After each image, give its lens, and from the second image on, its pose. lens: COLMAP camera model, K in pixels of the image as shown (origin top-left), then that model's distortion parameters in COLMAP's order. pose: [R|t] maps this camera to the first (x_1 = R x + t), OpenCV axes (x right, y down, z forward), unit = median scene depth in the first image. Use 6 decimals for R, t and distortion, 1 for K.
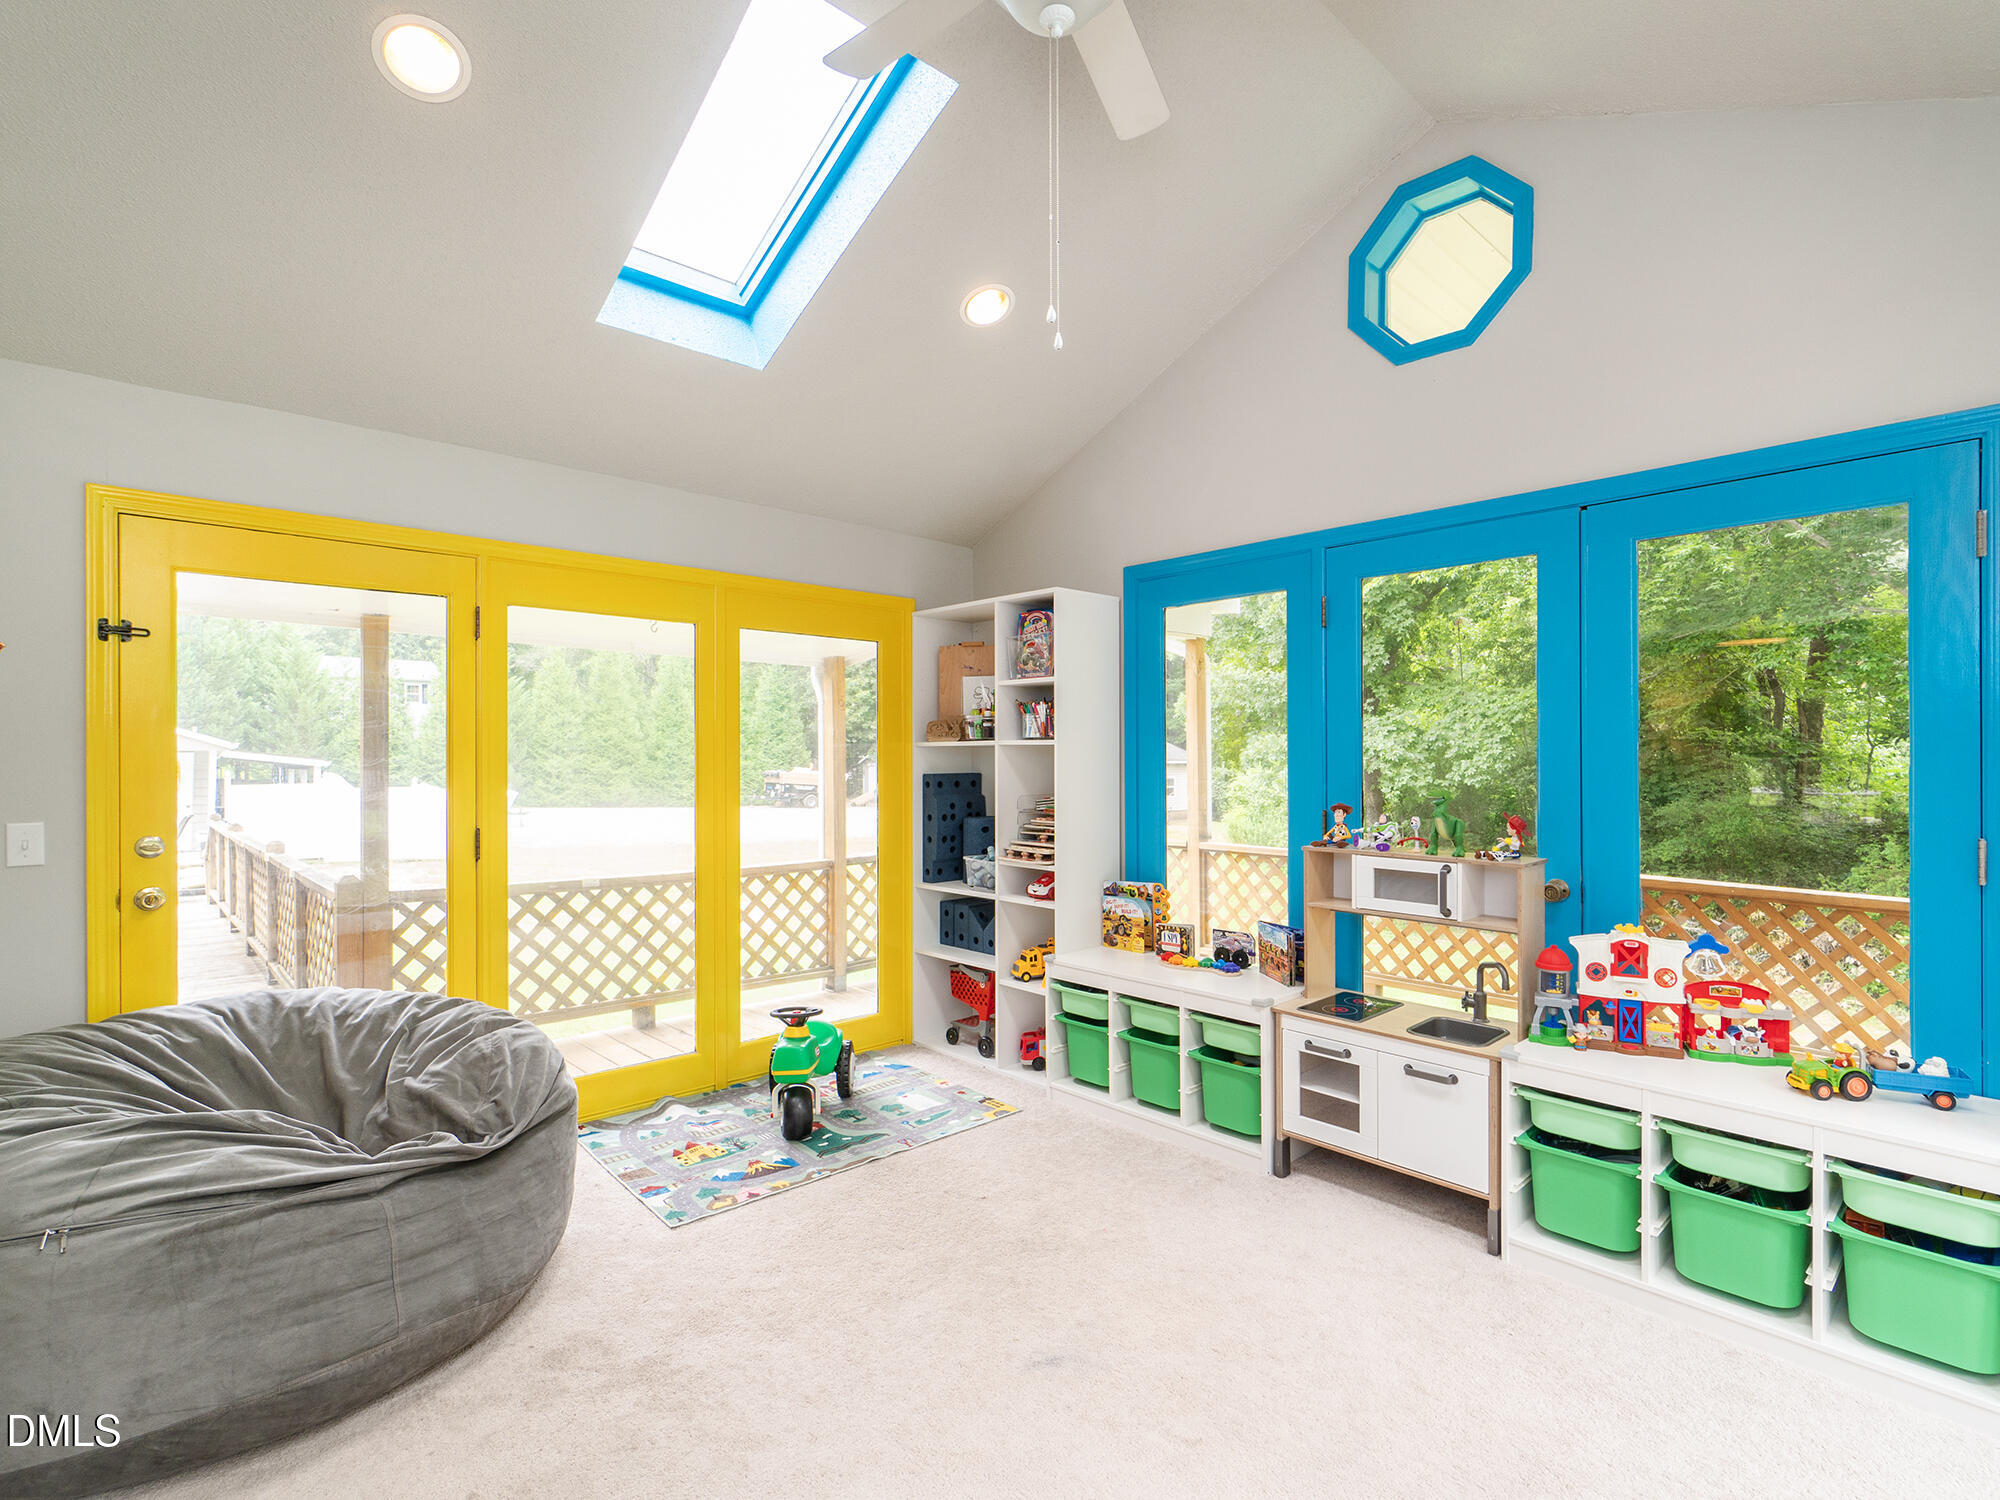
lens RADIAL K [[992.9, 0, 965.4], [0, 992.9, 751.9], [0, 0, 1]] dist [0.001087, -0.000690]
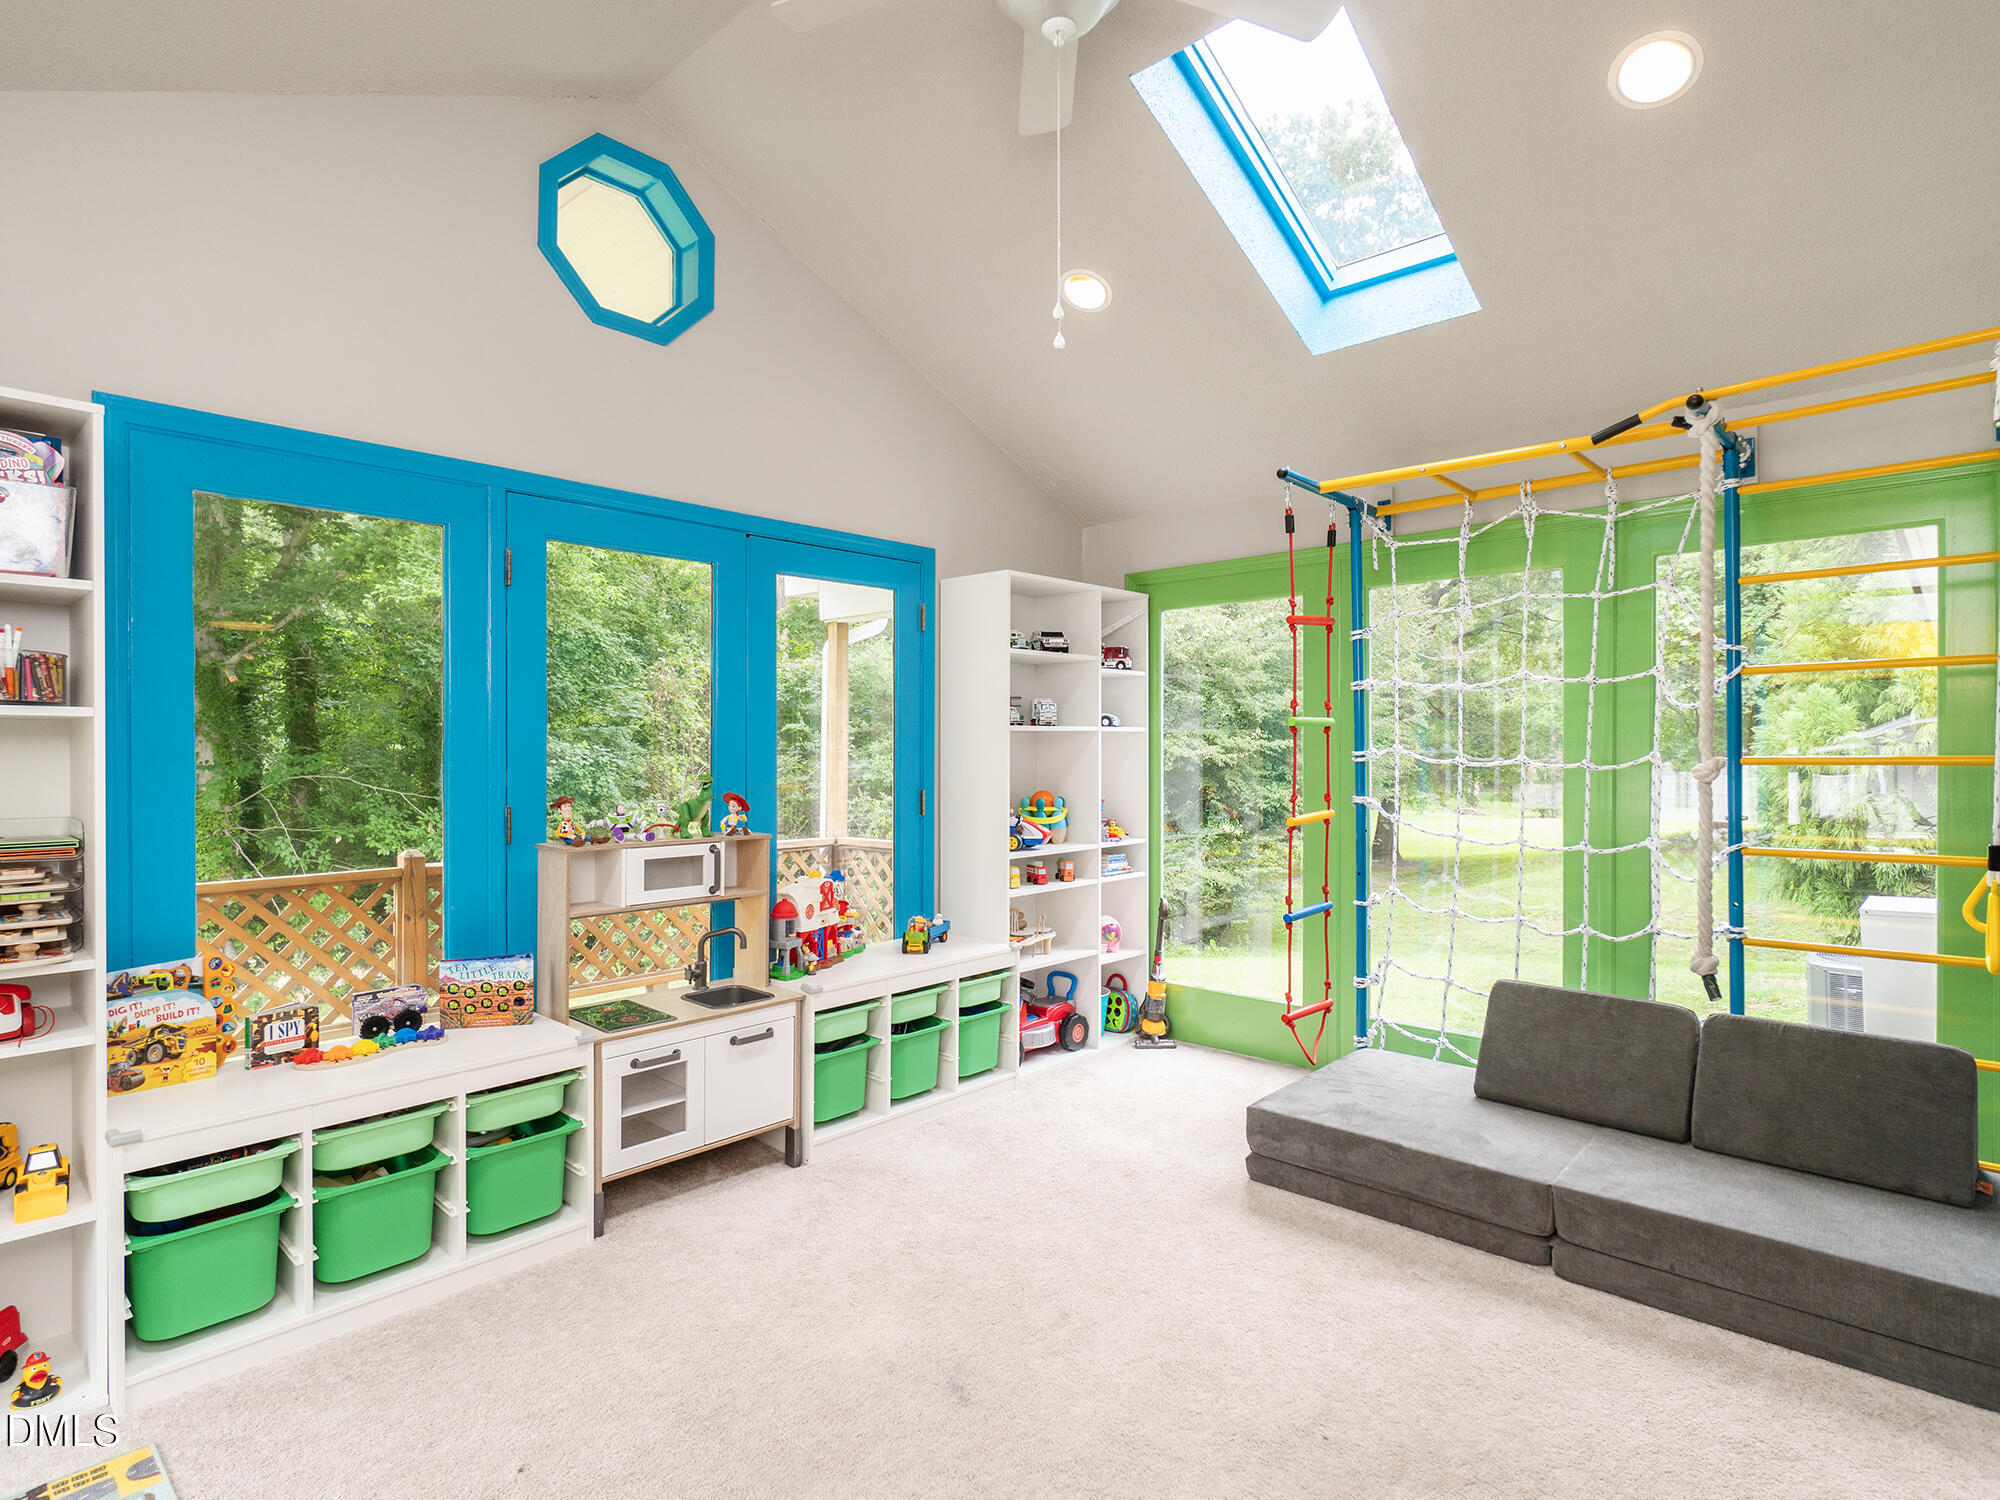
lens RADIAL K [[1144.1, 0, 1003.0], [0, 1144.1, 740.5], [0, 0, 1]] dist [-0.001696, -0.000526]
pose [[-0.139914, 0.003000, 0.990159, -0.710427], [-0.003246, 0.999989, -0.003489, 0.005503], [-0.990158, -0.003702, -0.139903, 0.801095]]
